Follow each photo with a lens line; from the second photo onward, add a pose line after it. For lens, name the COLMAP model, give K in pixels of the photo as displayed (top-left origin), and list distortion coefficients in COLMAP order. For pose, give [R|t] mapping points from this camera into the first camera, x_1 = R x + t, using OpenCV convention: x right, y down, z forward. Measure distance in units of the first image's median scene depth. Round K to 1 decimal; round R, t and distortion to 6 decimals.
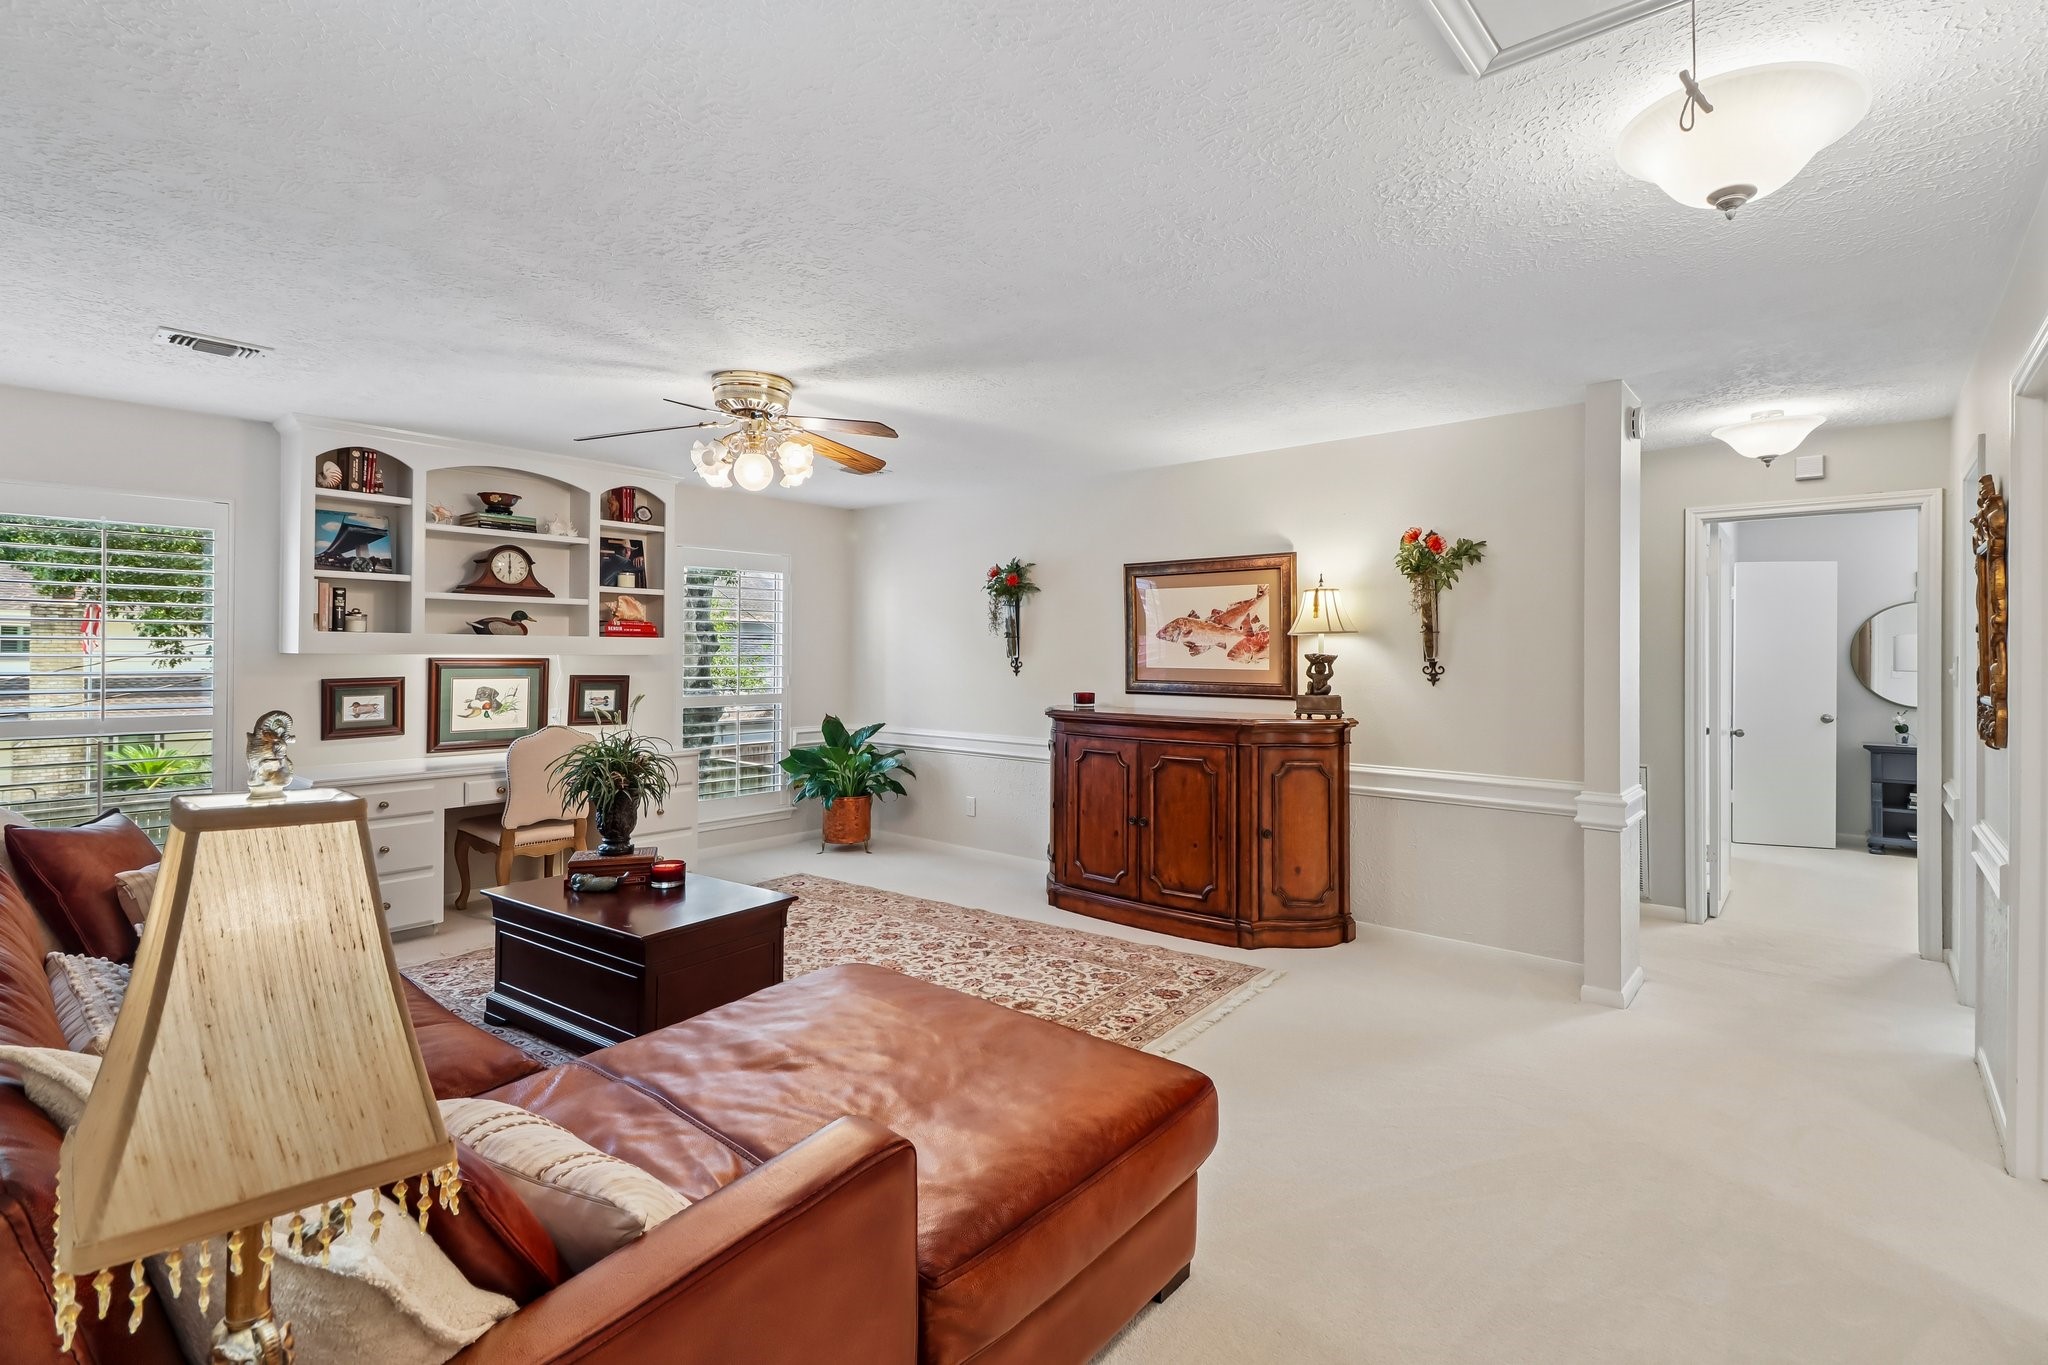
lens RADIAL K [[959.7, 0, 1042.5], [0, 959.7, 650.1], [0, 0, 1]] dist [0.014728, -0.011245]
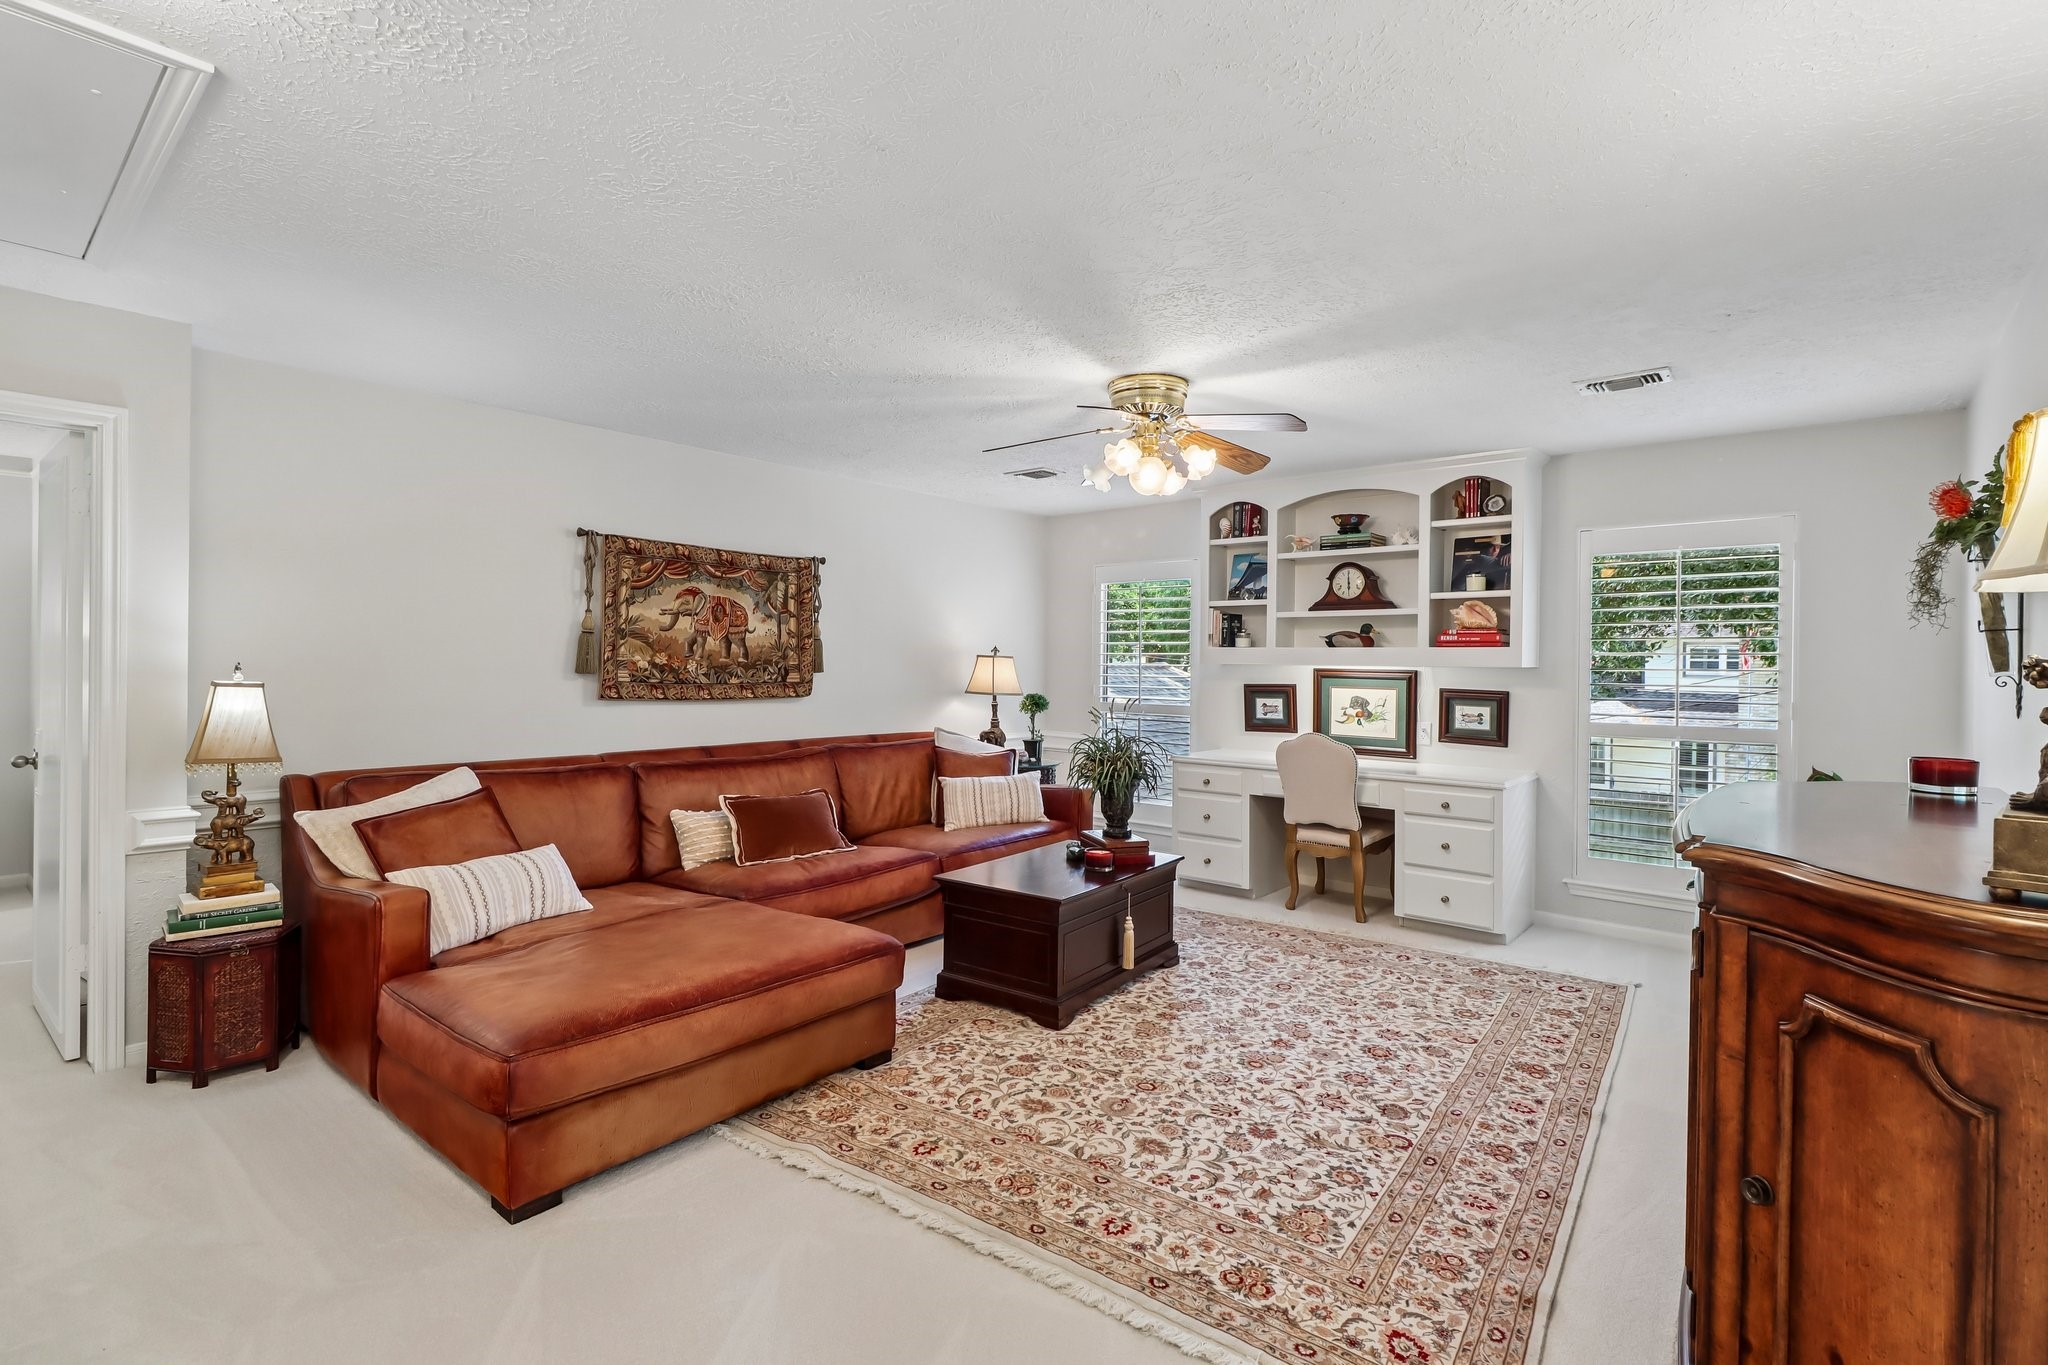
lens RADIAL K [[959.7, 0, 1020.5], [0, 959.7, 680.5], [0, 0, 1]] dist [0.014728, -0.011245]
pose [[-0.010521, 0.016633, -0.999806, 0.539070], [-0.005415, 0.999846, 0.016691, 0.005465], [0.999930, 0.005589, -0.010430, 0.696471]]
